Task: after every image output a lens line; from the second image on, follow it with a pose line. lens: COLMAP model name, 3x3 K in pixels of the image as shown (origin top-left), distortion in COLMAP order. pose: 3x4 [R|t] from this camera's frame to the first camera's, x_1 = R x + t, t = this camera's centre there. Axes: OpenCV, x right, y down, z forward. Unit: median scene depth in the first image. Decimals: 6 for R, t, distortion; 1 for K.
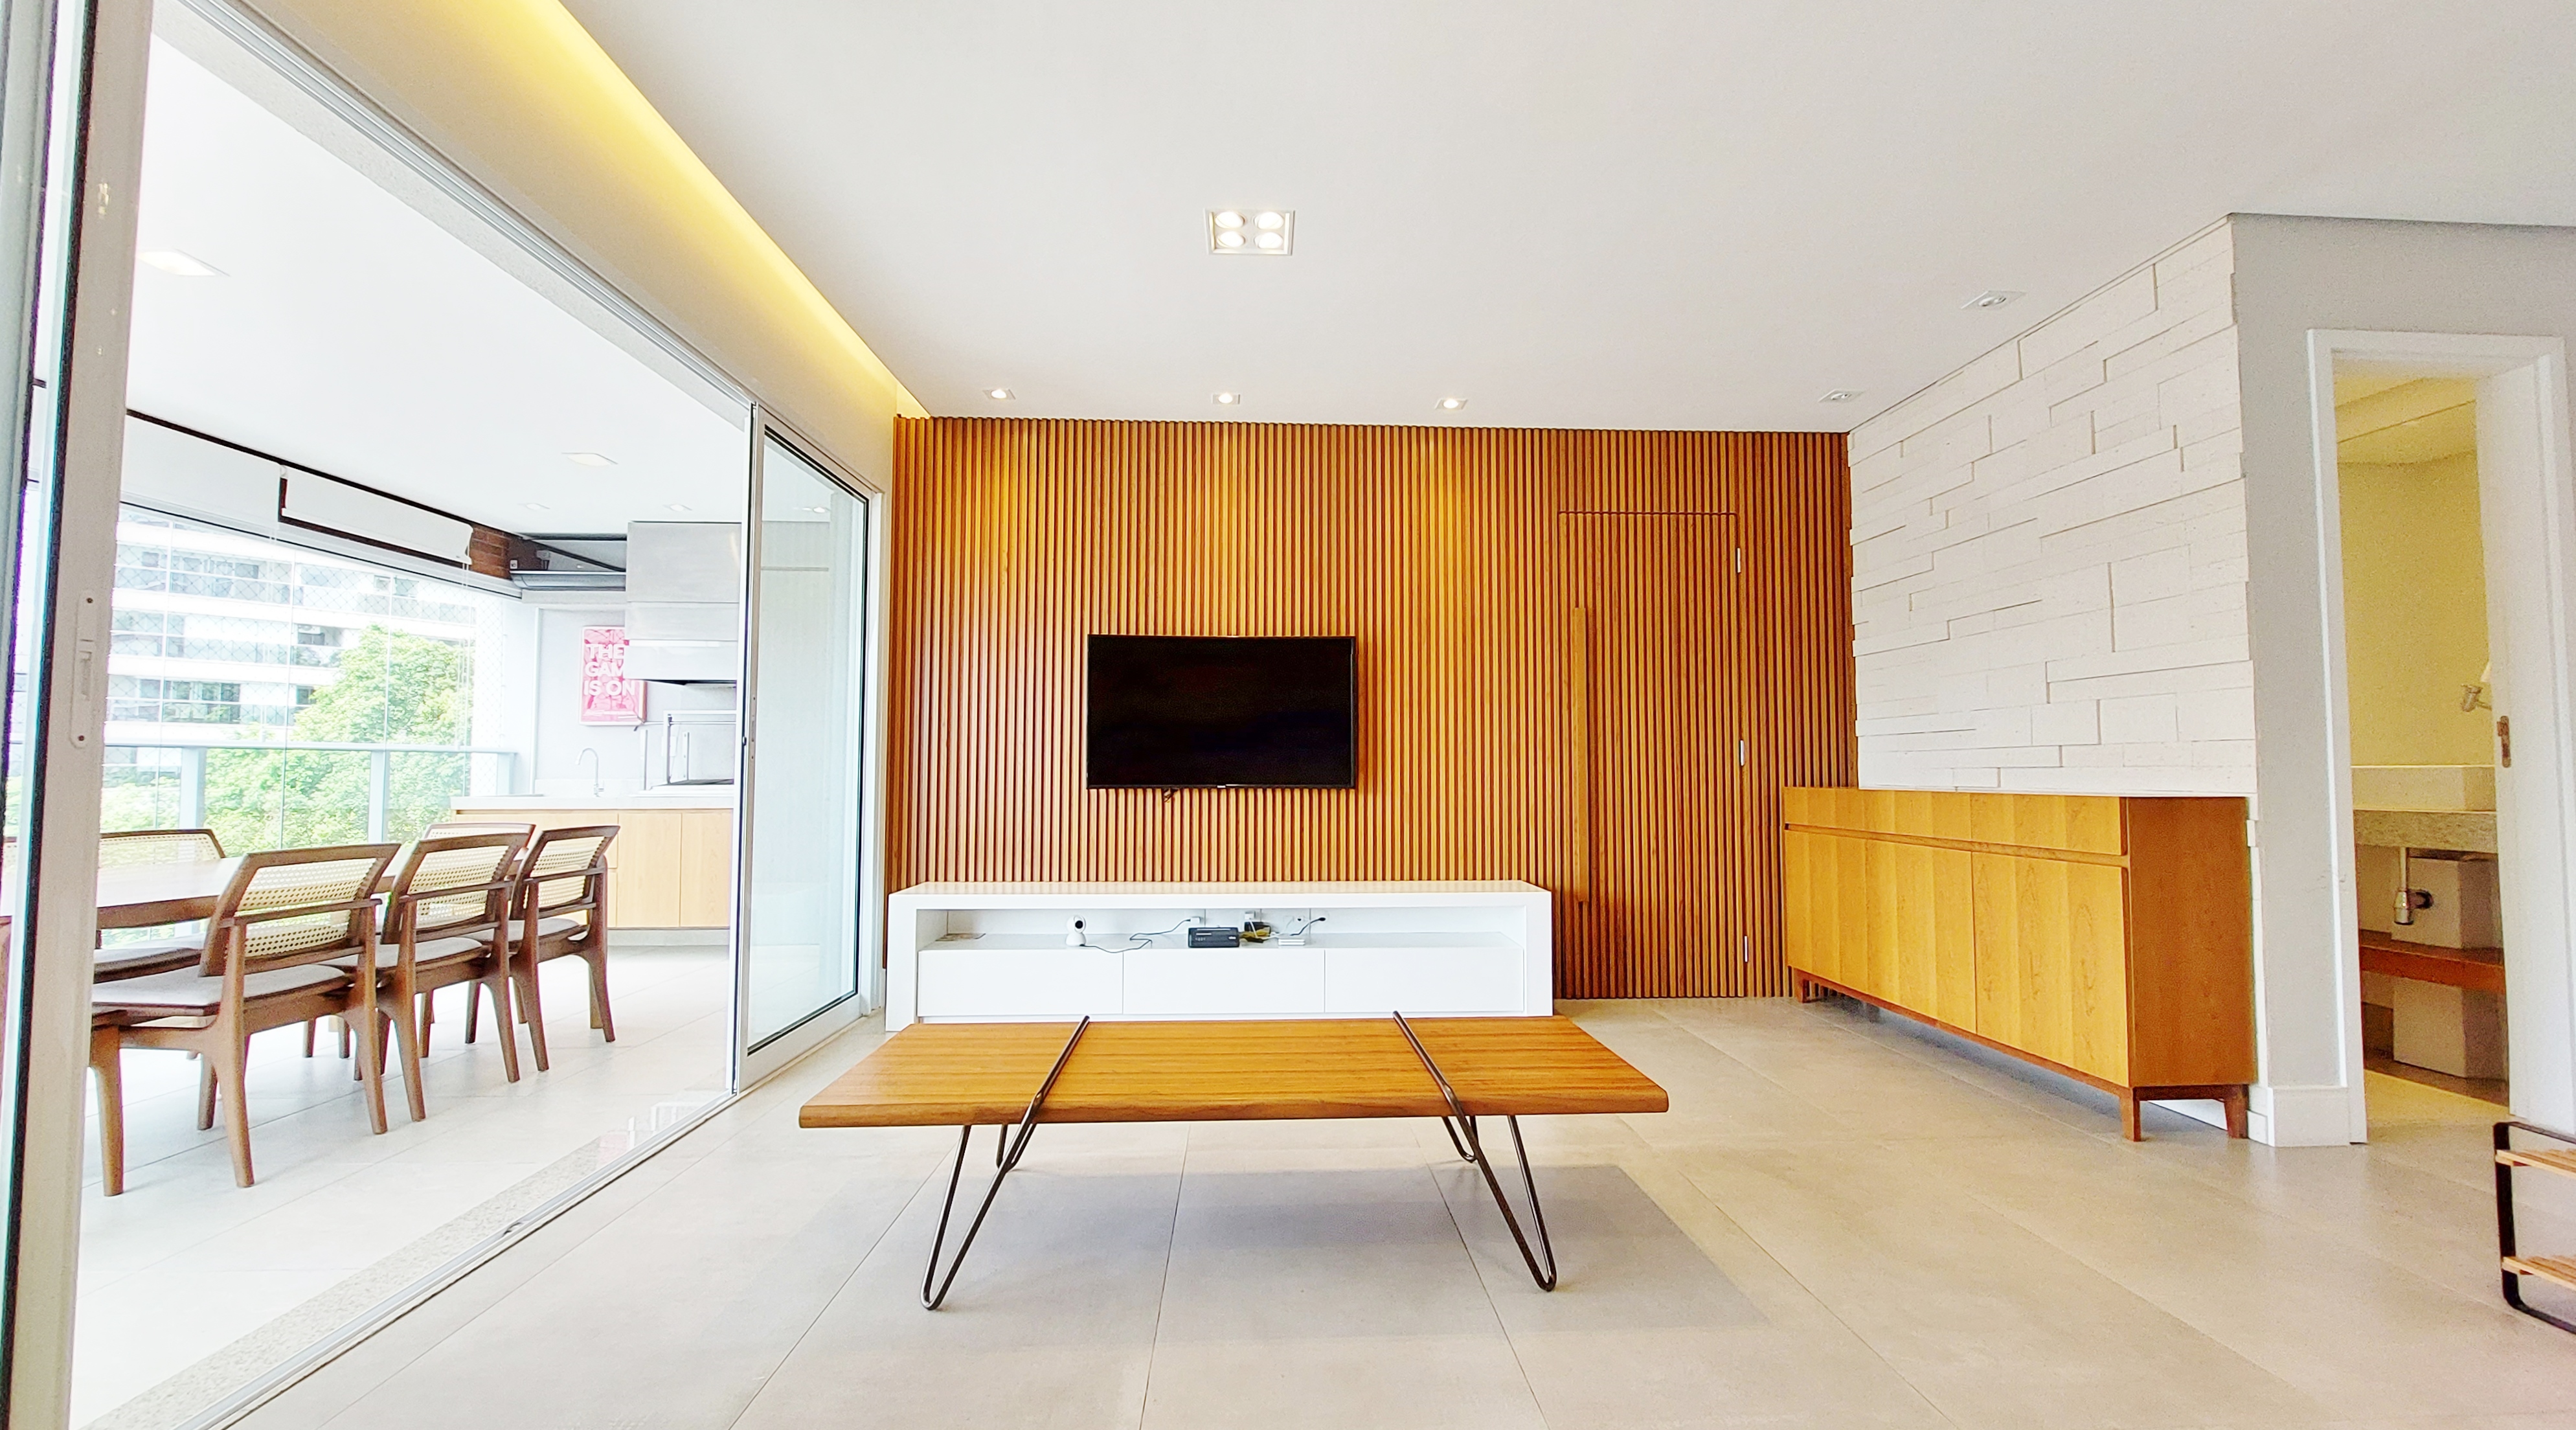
lens RADIAL K [[1026.8, 0, 1299.4], [0, 1026.8, 720.0], [0, 0, 1]] dist [-0.009006, -0.001571]
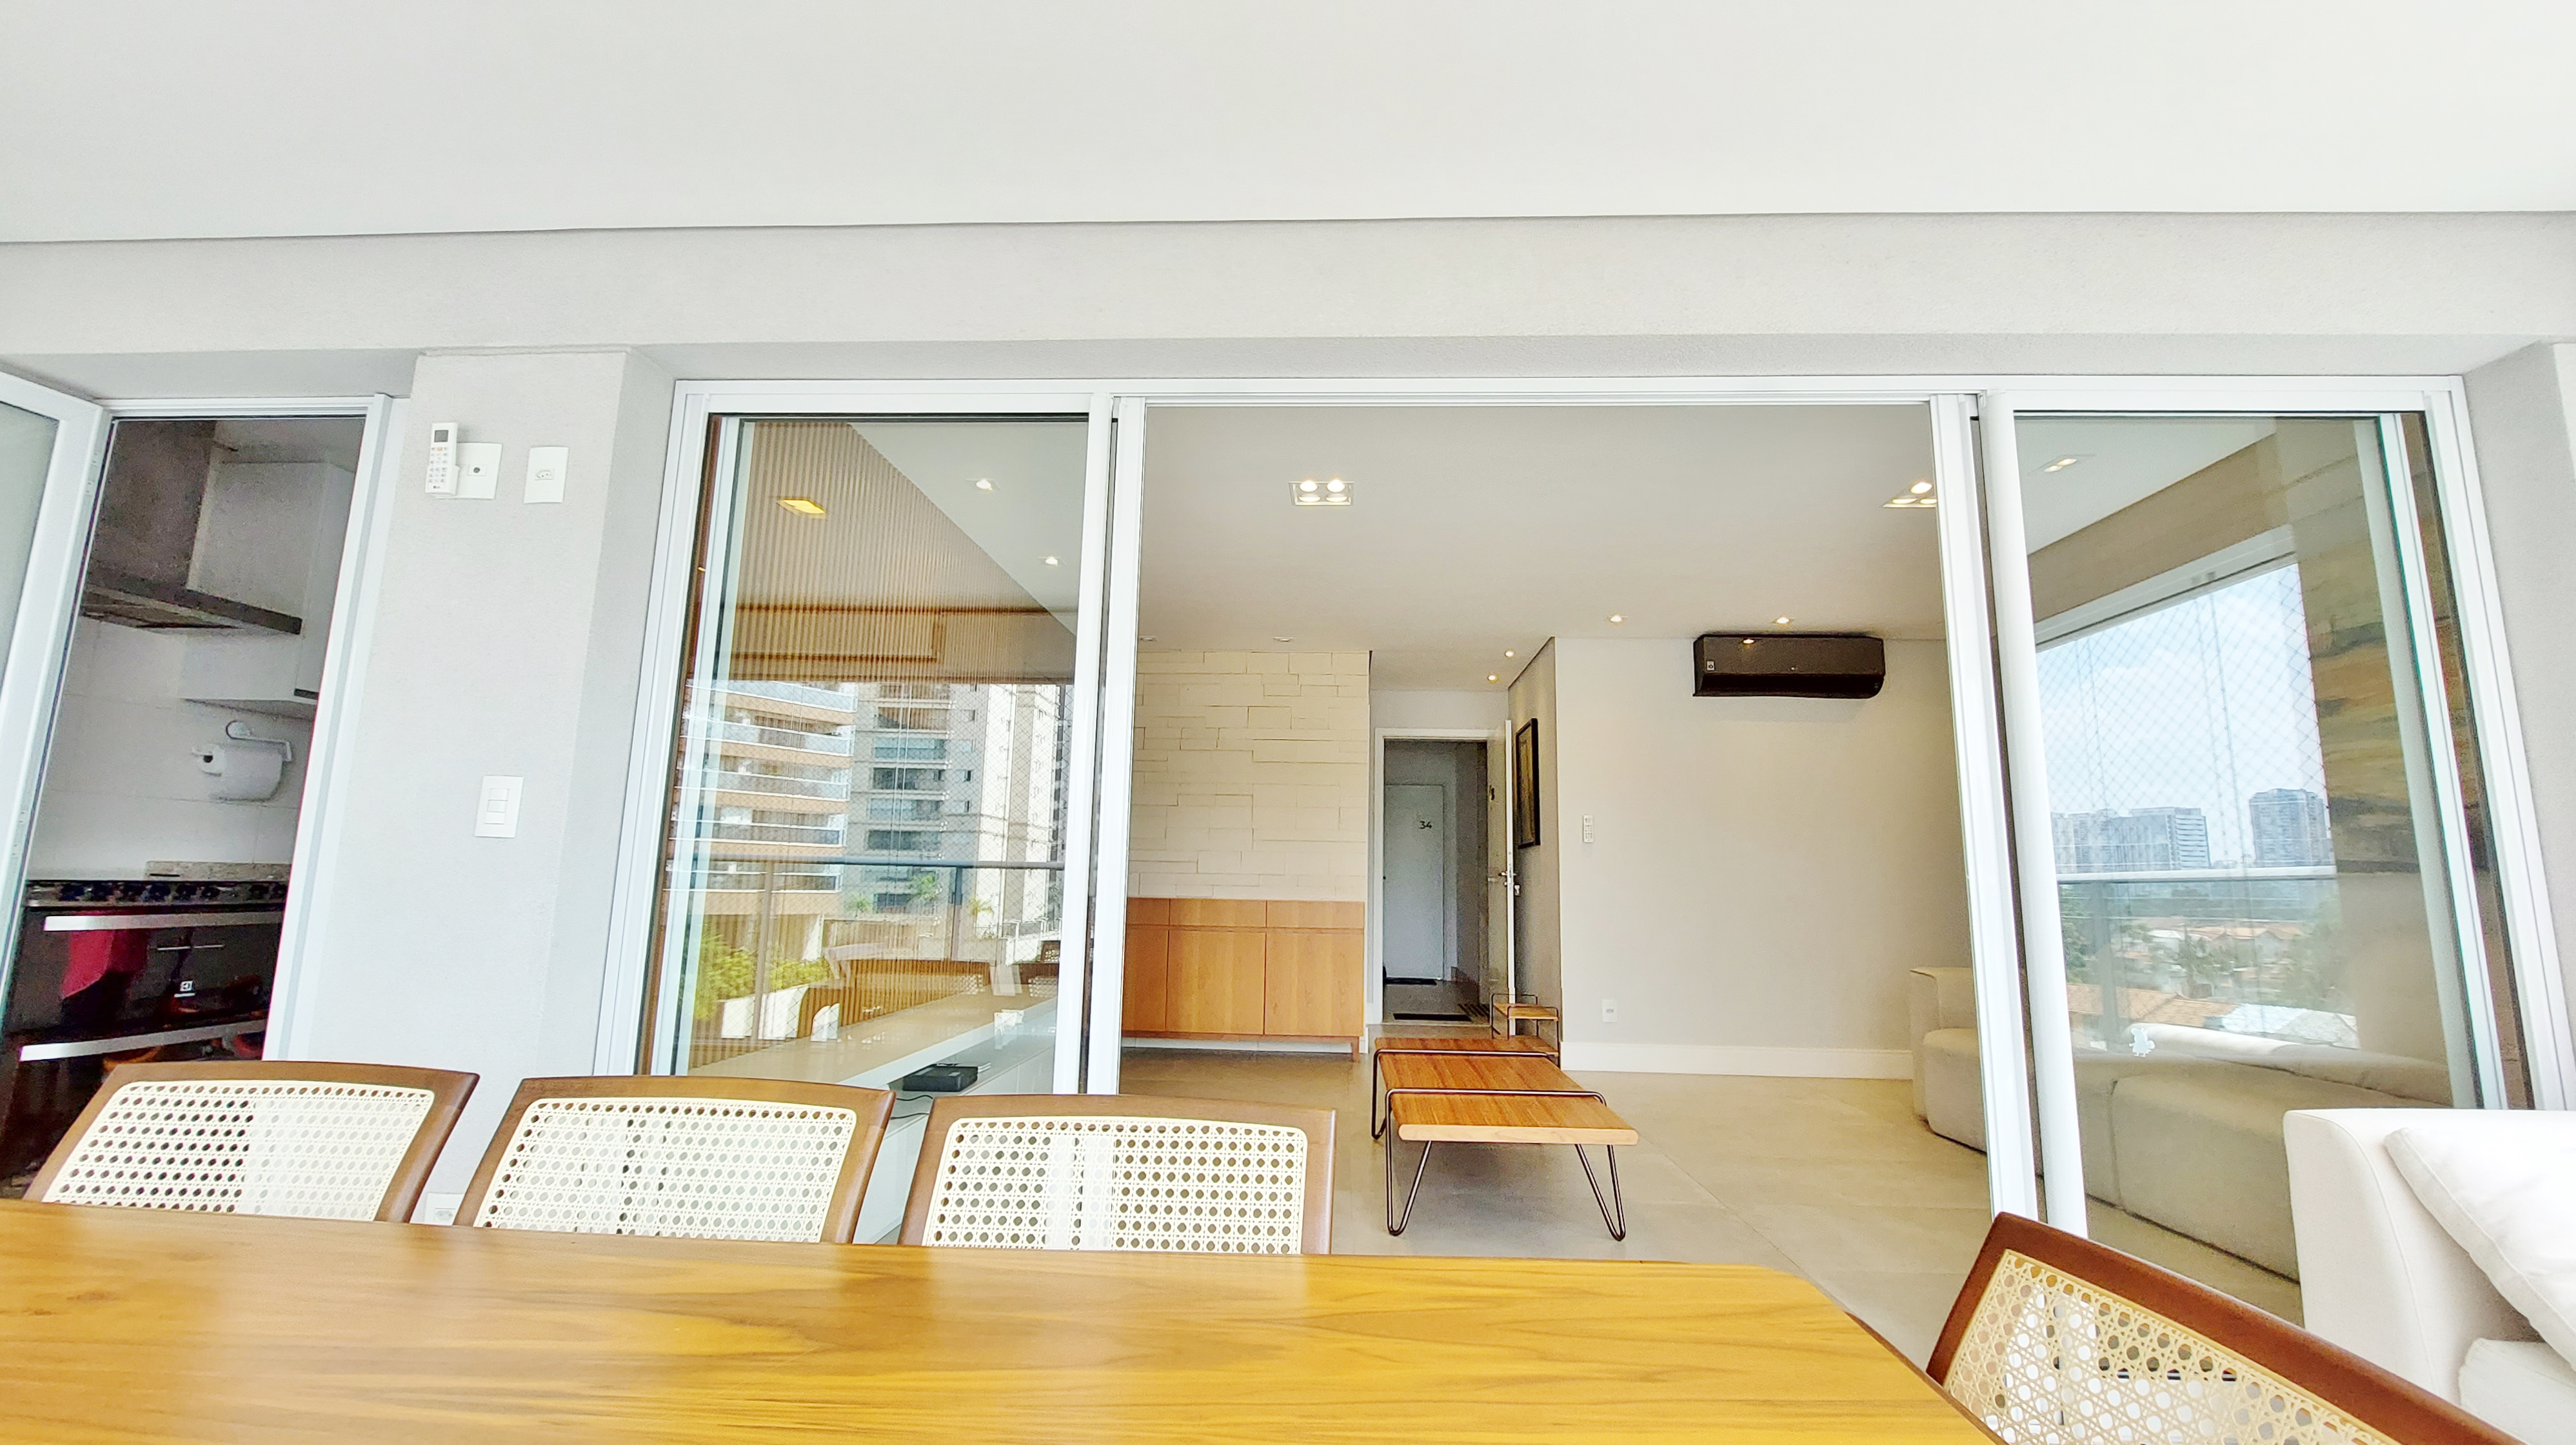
lens RADIAL K [[1026.8, 0, 1289.5], [0, 1026.8, 723.4], [0, 0, 1]] dist [-0.009006, -0.001571]
pose [[0.091255, 0.154134, 0.983827, -1.186878], [-0.069867, 0.986505, -0.148073, 0.027762], [-0.993374, -0.055225, 0.100793, 0.784367]]
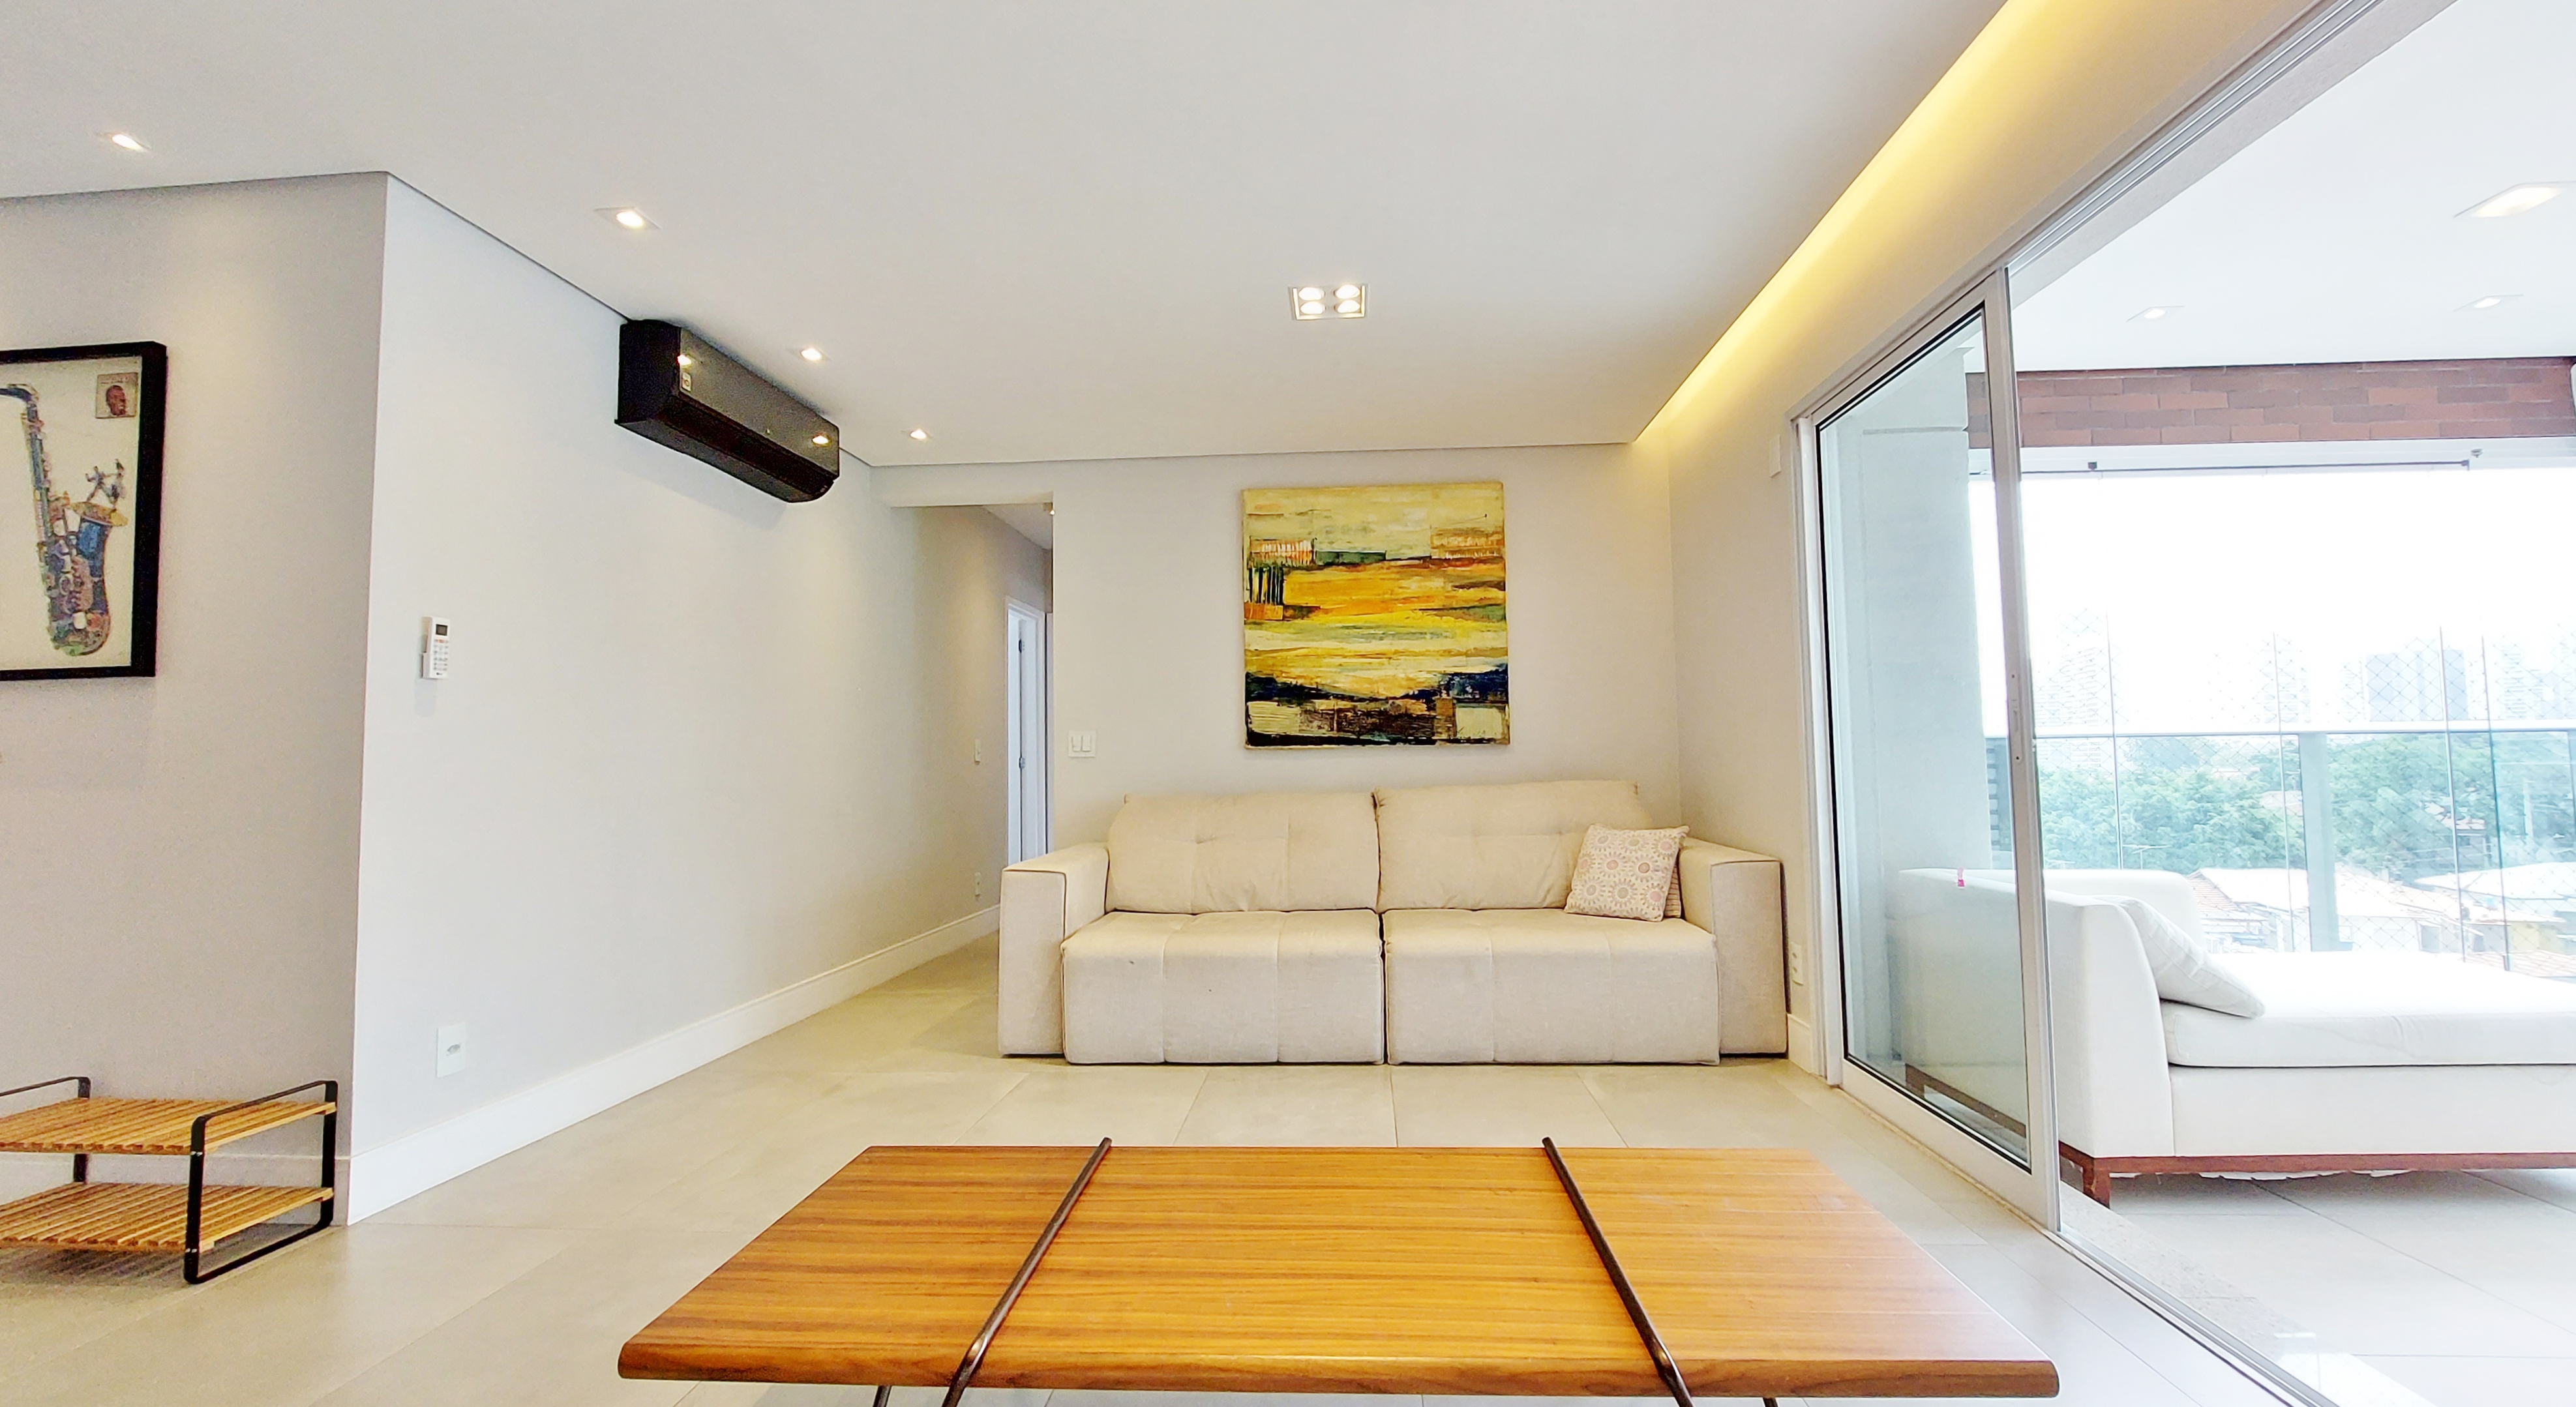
lens RADIAL K [[1037.9, 0, 1305.3], [0, 1037.9, 704.8], [0, 0, 1]] dist [-0.007709, -0.002412]
pose [[-0.994653, 0.022472, 0.100800, -0.080613], [0.011411, 0.993977, -0.108995, 0.042546], [-0.102642, -0.107262, -0.988918, 1.145166]]
